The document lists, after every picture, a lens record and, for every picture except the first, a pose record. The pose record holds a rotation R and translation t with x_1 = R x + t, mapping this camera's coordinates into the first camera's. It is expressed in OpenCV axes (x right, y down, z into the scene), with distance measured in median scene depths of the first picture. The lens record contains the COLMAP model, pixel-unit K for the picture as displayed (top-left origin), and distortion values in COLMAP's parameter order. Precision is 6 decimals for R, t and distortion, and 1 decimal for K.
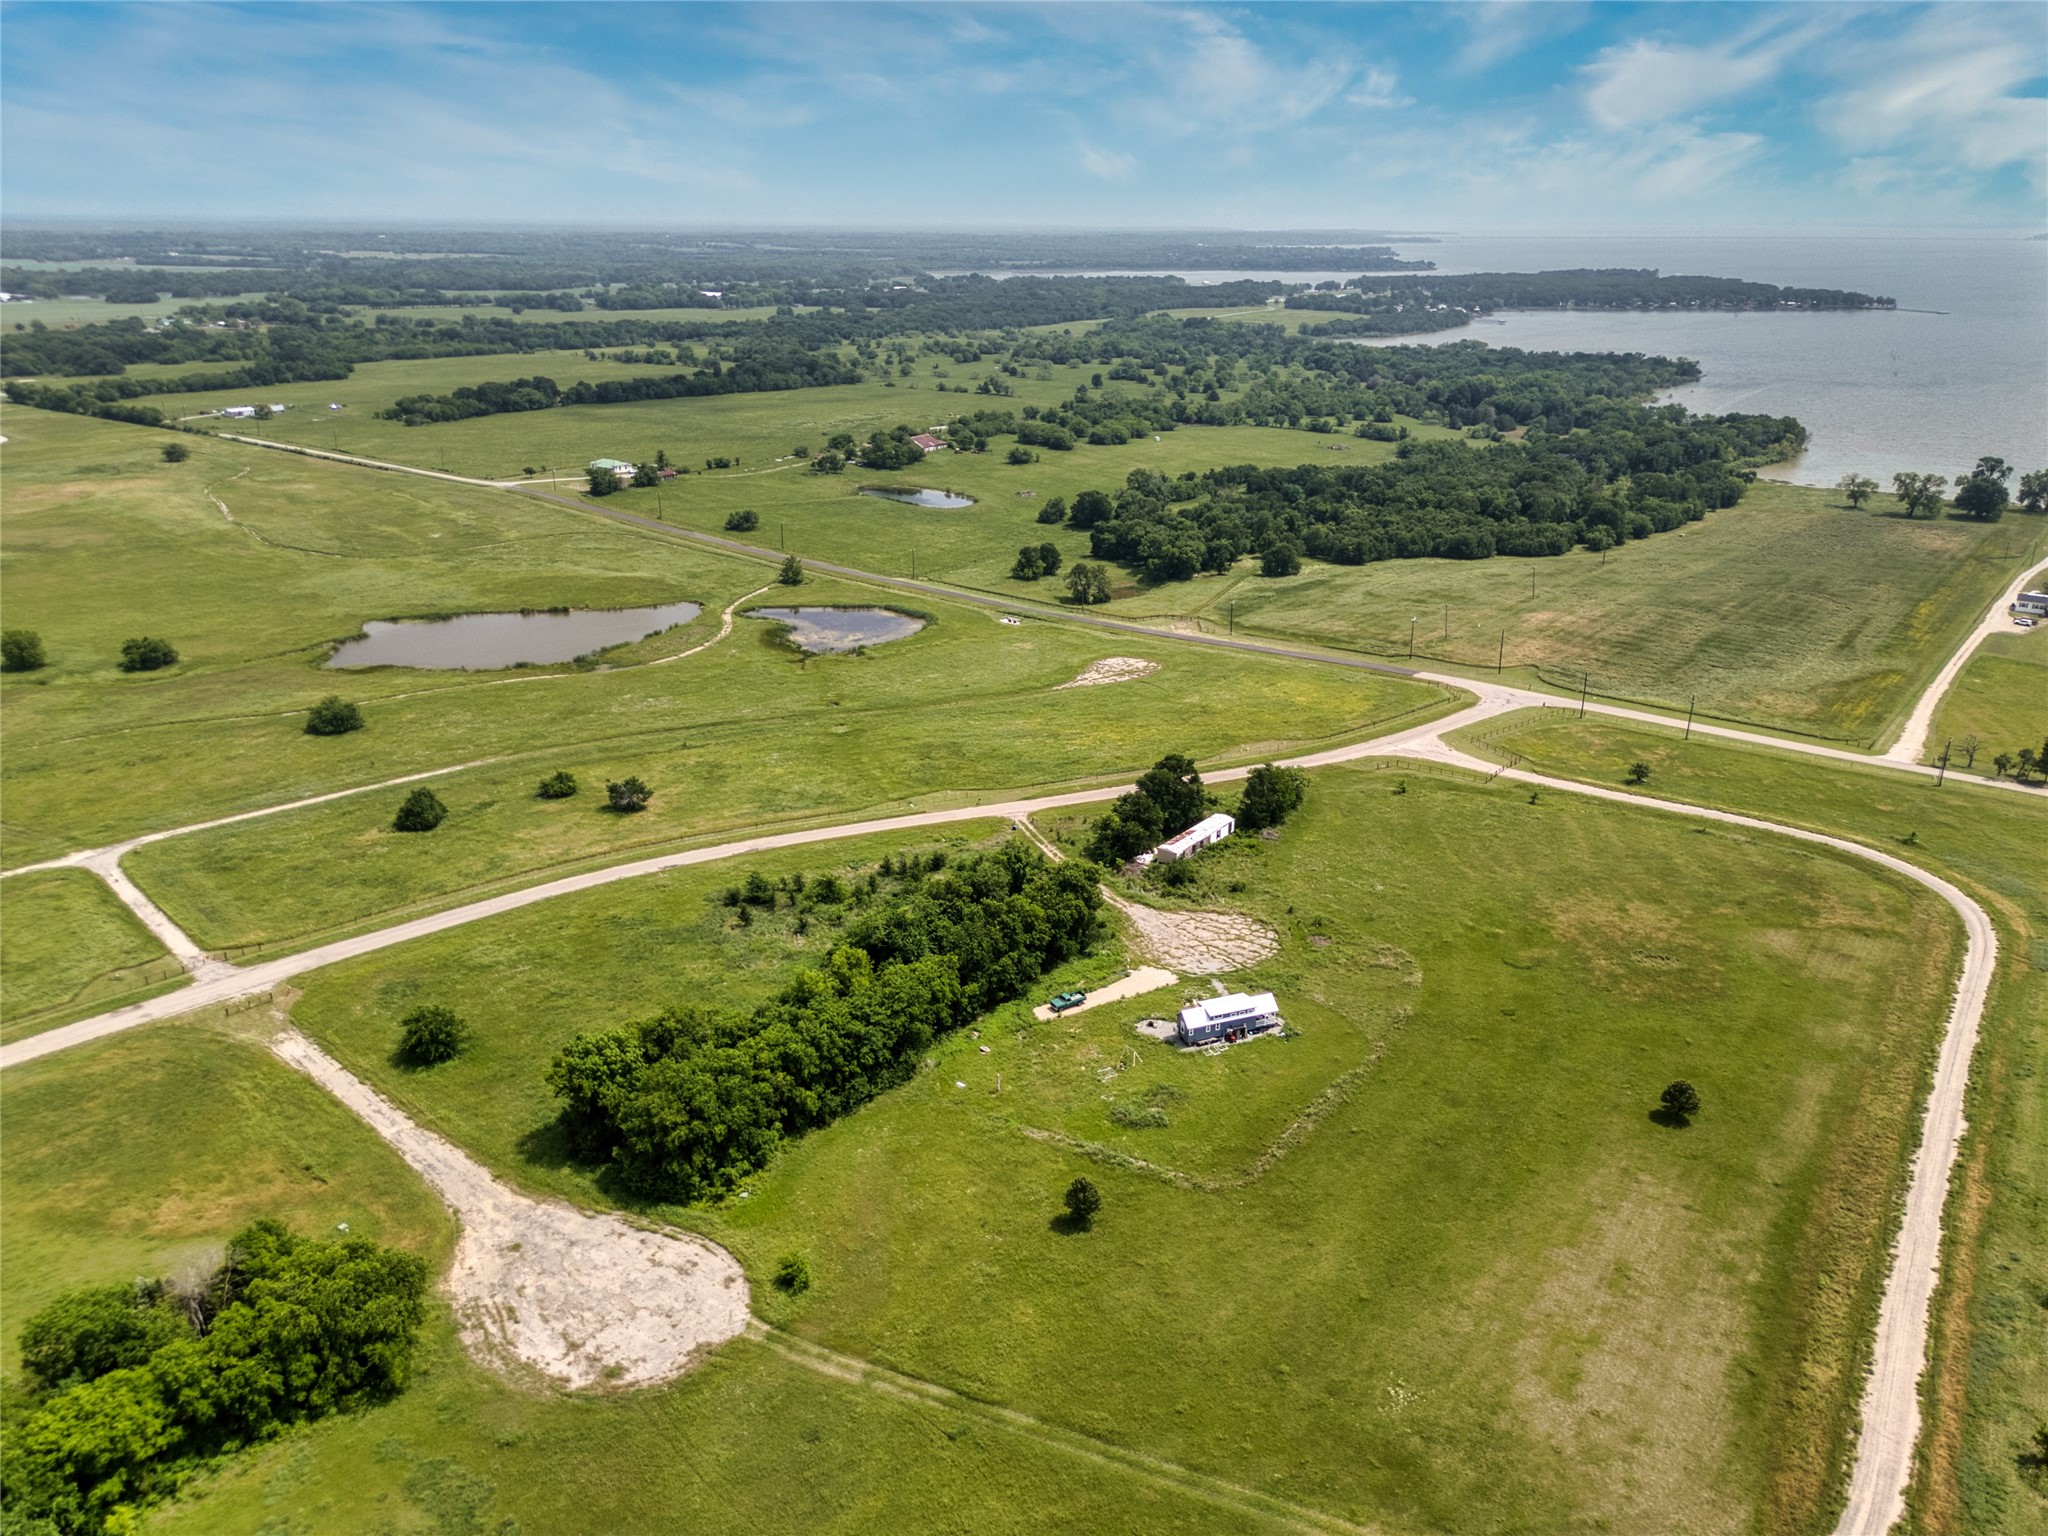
lens RADIAL K [[1442.6, 0, 1019.8], [0, 1442.6, 775.5], [0, 0, 1]] dist [0.055337, -0.042641]
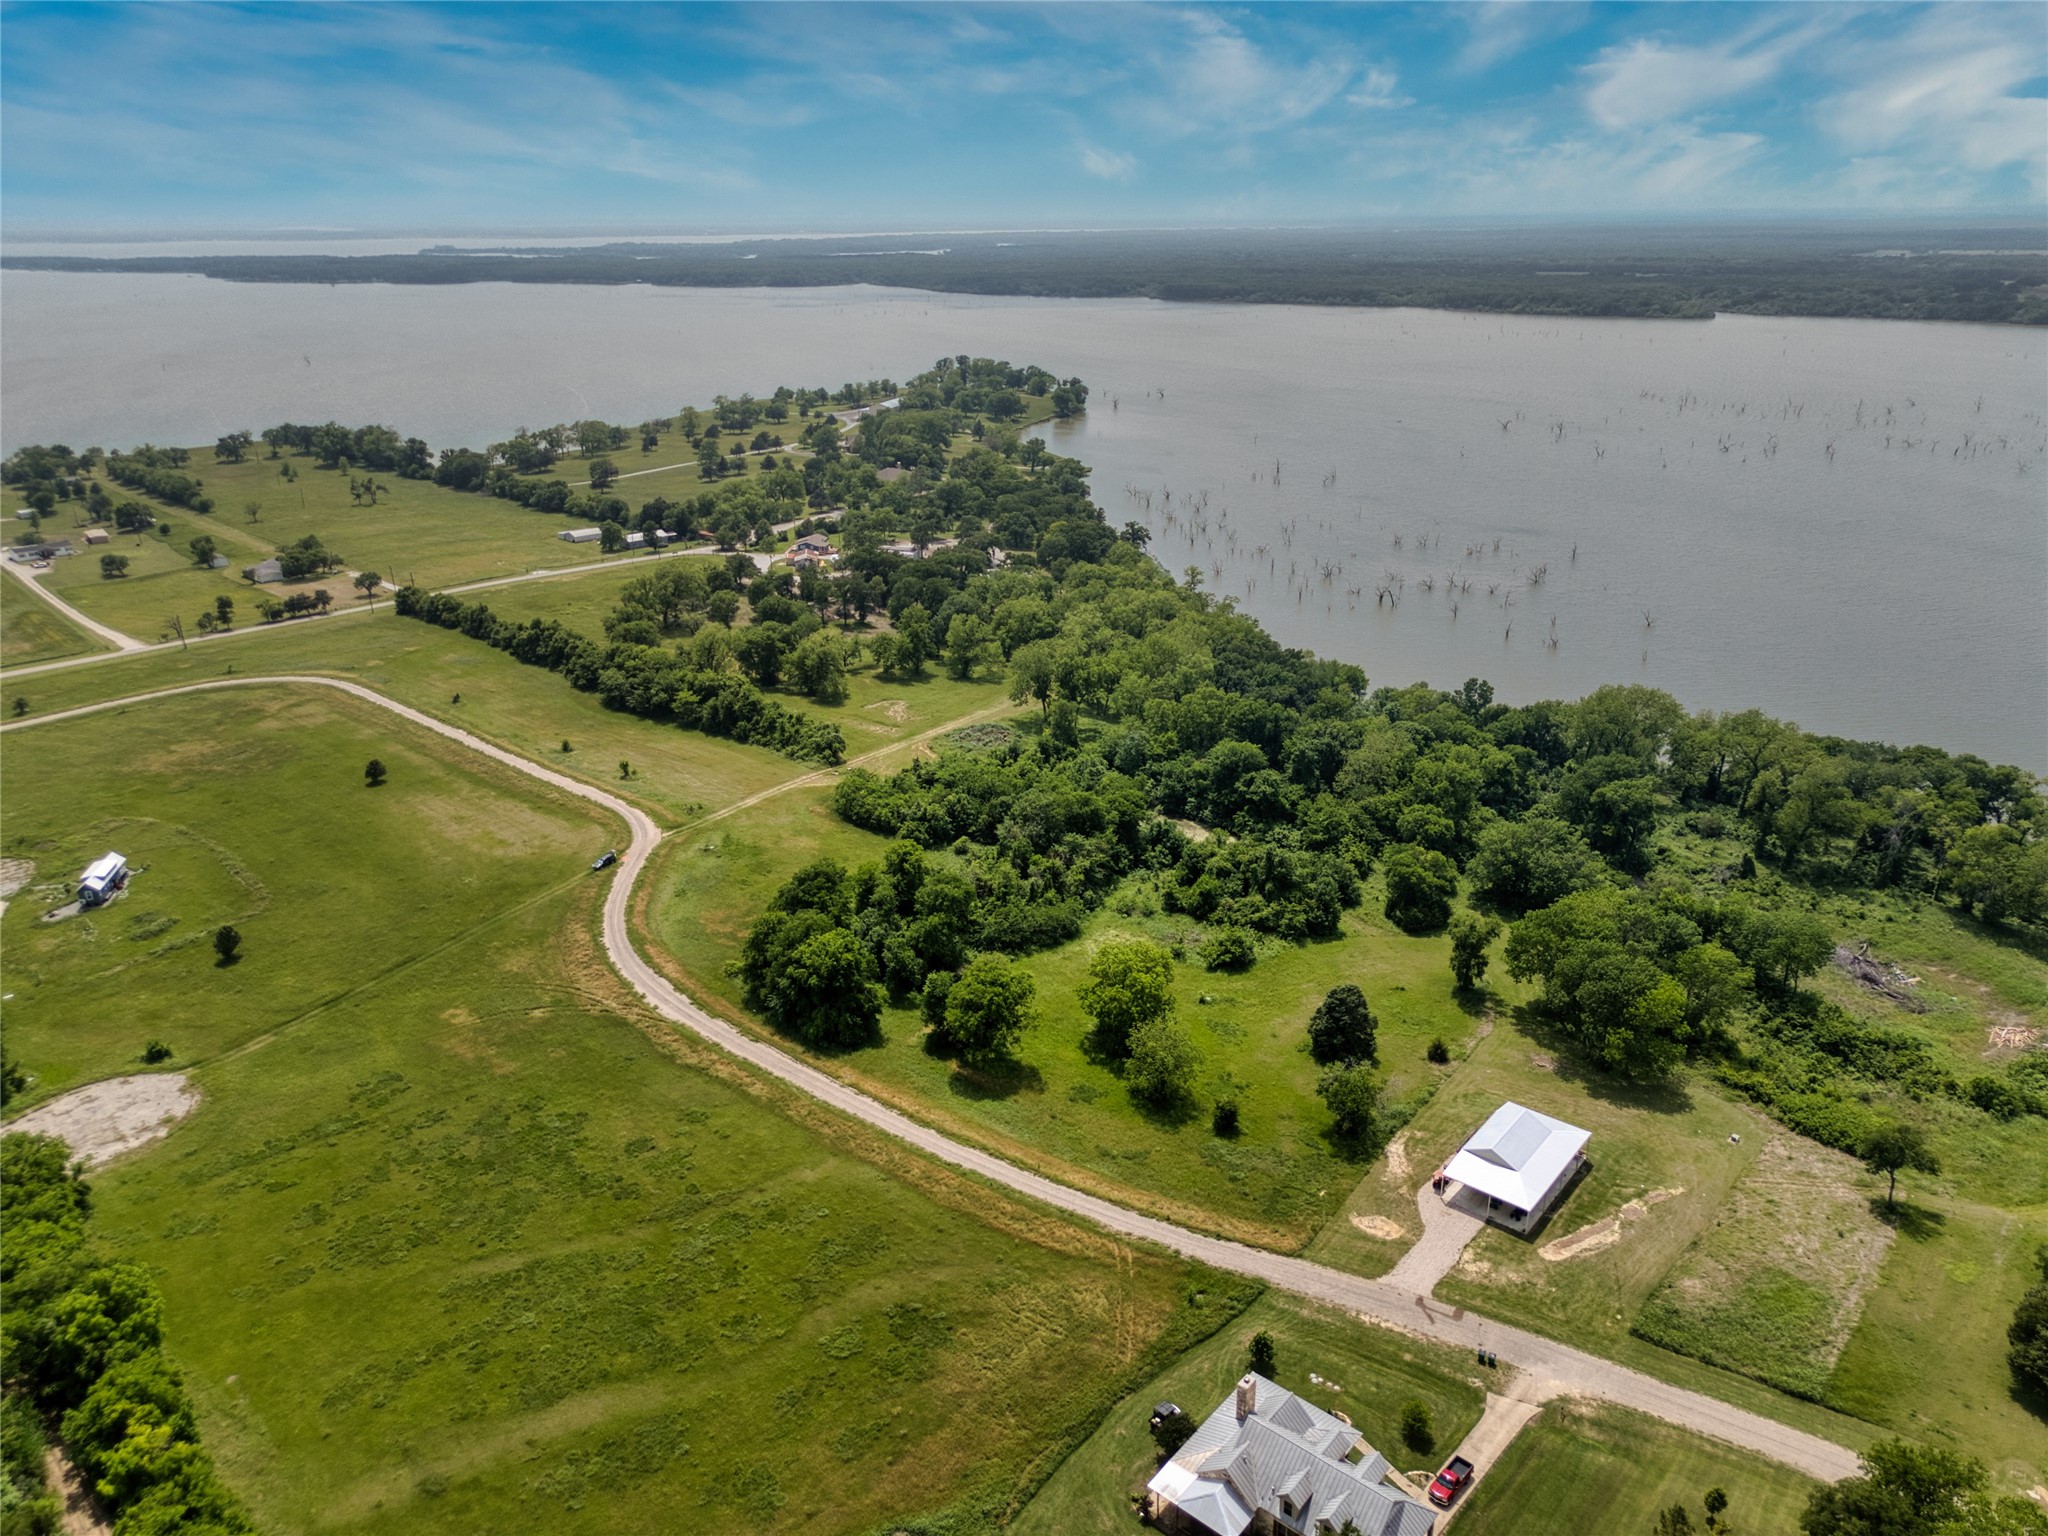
lens RADIAL K [[1442.6, 0, 1027.4], [0, 1442.6, 767.0], [0, 0, 1]] dist [0.055337, -0.042641]
pose [[0.147076, -0.360592, 0.921055, -0.435293], [0.367794, 0.884350, 0.287493, 0.000398], [-0.918203, 0.296476, 0.262690, -0.080543]]
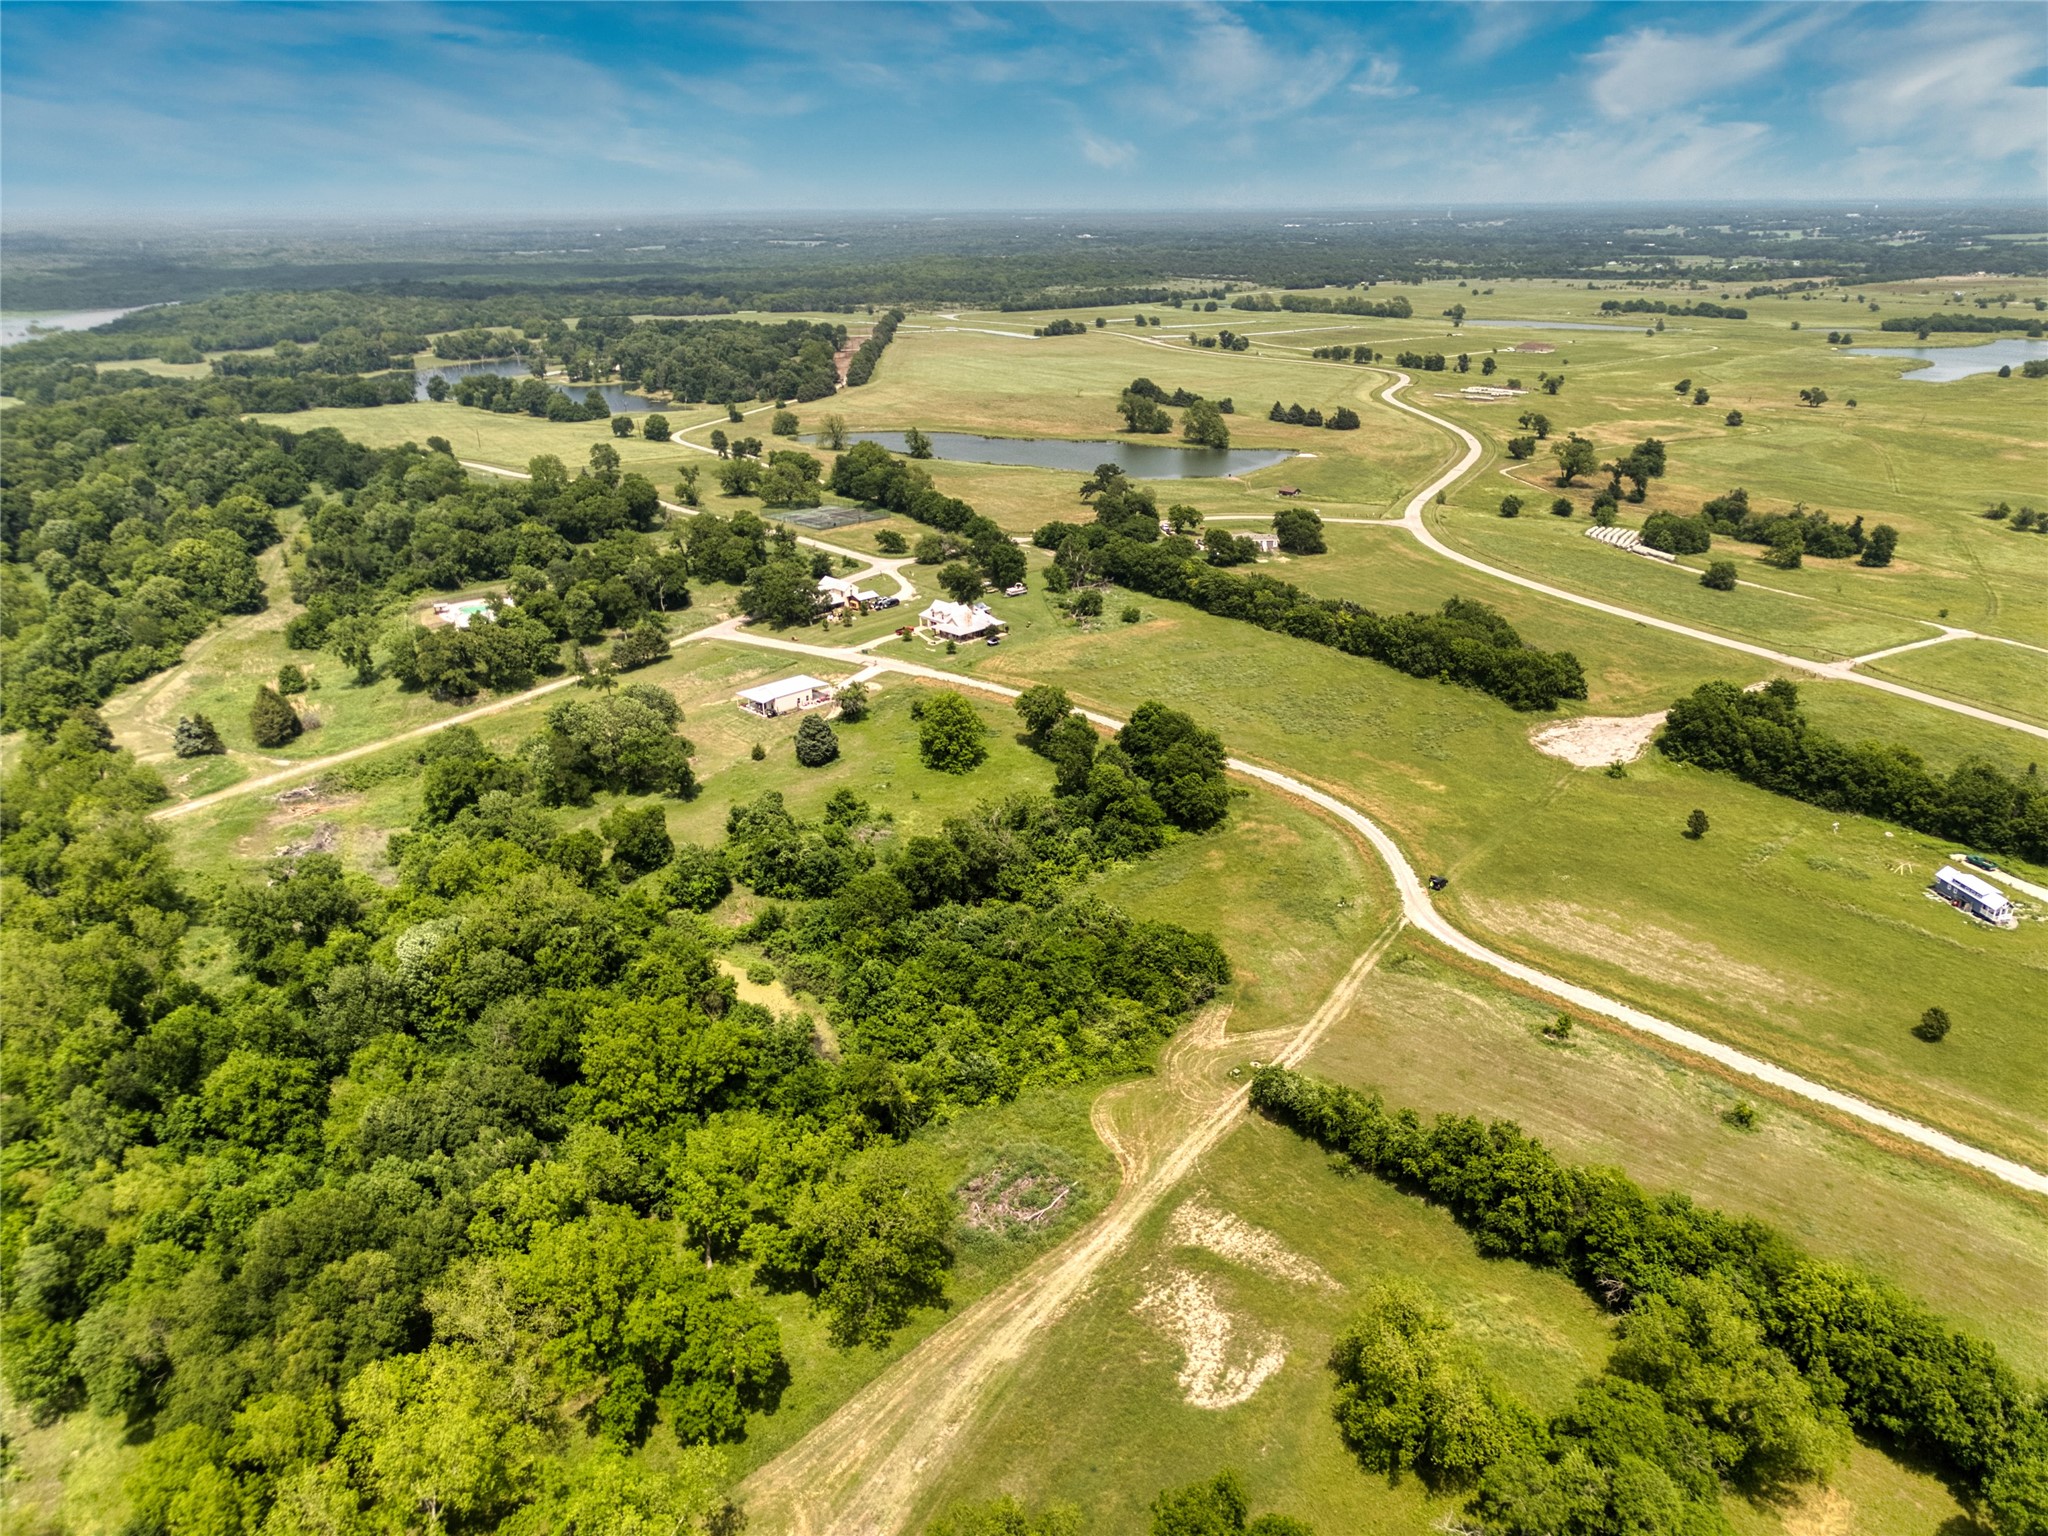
lens RADIAL K [[1442.6, 0, 1036.2], [0, 1442.6, 769.1], [0, 0, 1]] dist [0.055337, -0.042641]
pose [[-0.217274, 0.354637, -0.909409, 0.663747], [-0.345406, 0.843453, 0.411440, -0.077380], [0.912955, 0.403510, -0.060766, 0.131475]]
